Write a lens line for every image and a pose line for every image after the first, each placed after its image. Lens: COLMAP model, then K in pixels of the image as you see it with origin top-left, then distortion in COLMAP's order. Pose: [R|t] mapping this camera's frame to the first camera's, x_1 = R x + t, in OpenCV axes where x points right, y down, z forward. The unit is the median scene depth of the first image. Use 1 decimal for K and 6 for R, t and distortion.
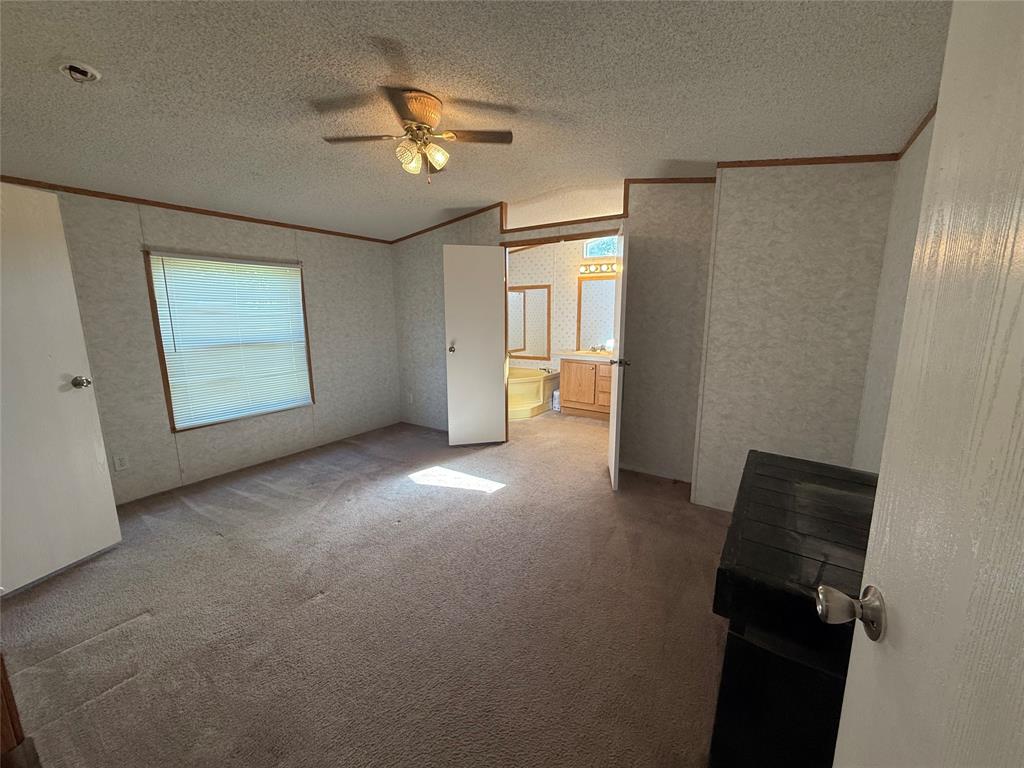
lens RADIAL K [[406.5, 0, 509.9], [0, 406.5, 382.5], [0, 0, 1]] dist [-0.003046, -0.000356]
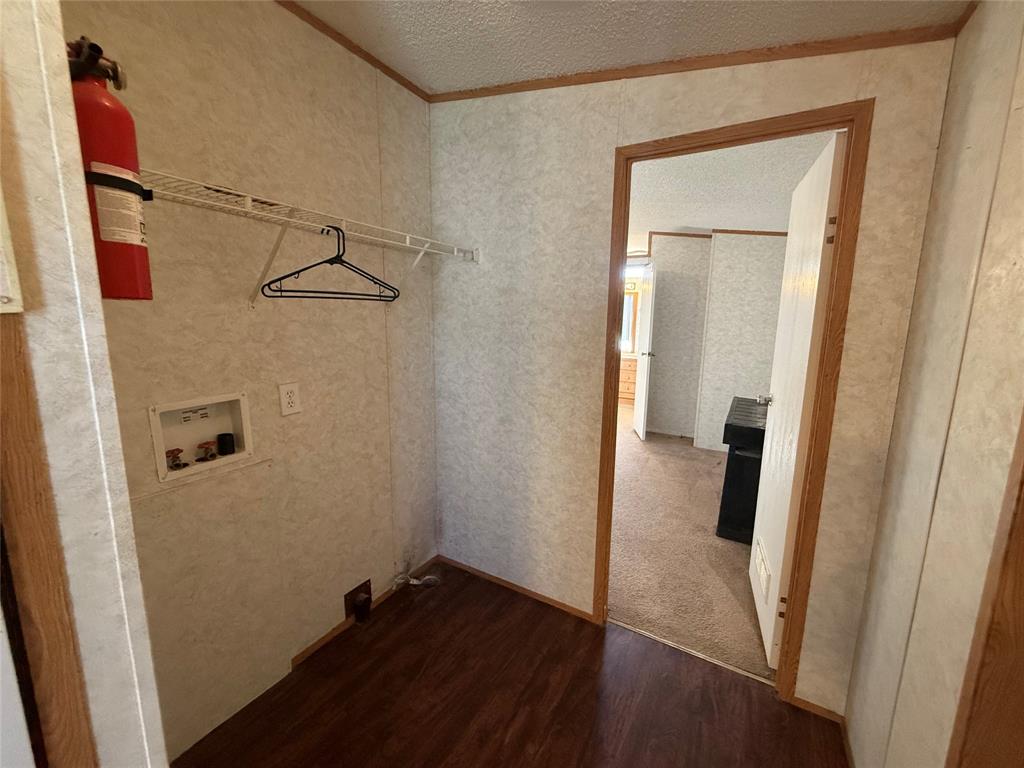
lens RADIAL K [[406.5, 0, 510.9], [0, 406.5, 384.9], [0, 0, 1]] dist [-0.003046, -0.000356]
pose [[0.998748, 0.008204, 0.049340, -0.333201], [-0.007583, 0.999890, -0.012764, 0.093449], [-0.049439, 0.012374, 0.998700, -0.514909]]
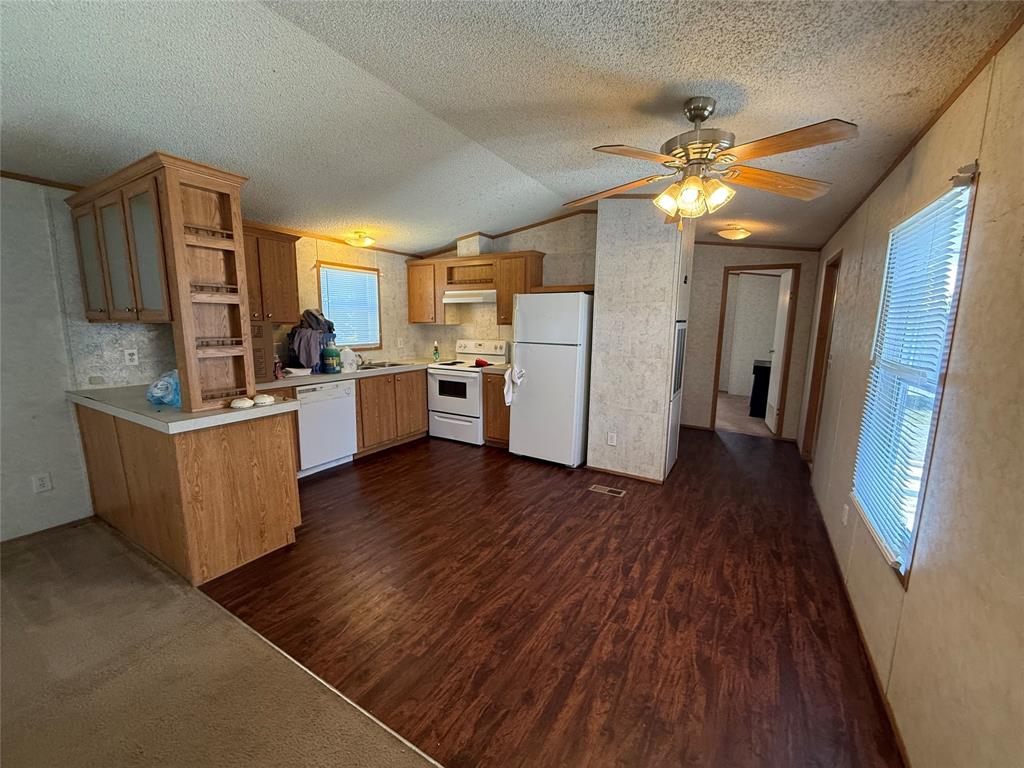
lens RADIAL K [[406.5, 0, 509.0], [0, 406.5, 381.6], [0, 0, 1]] dist [-0.003046, -0.000356]
pose [[0.998965, 0.012151, 0.043825, -2.659354], [-0.011212, 0.999703, -0.021615, 0.686361], [-0.044075, 0.021101, 0.998805, -3.745605]]
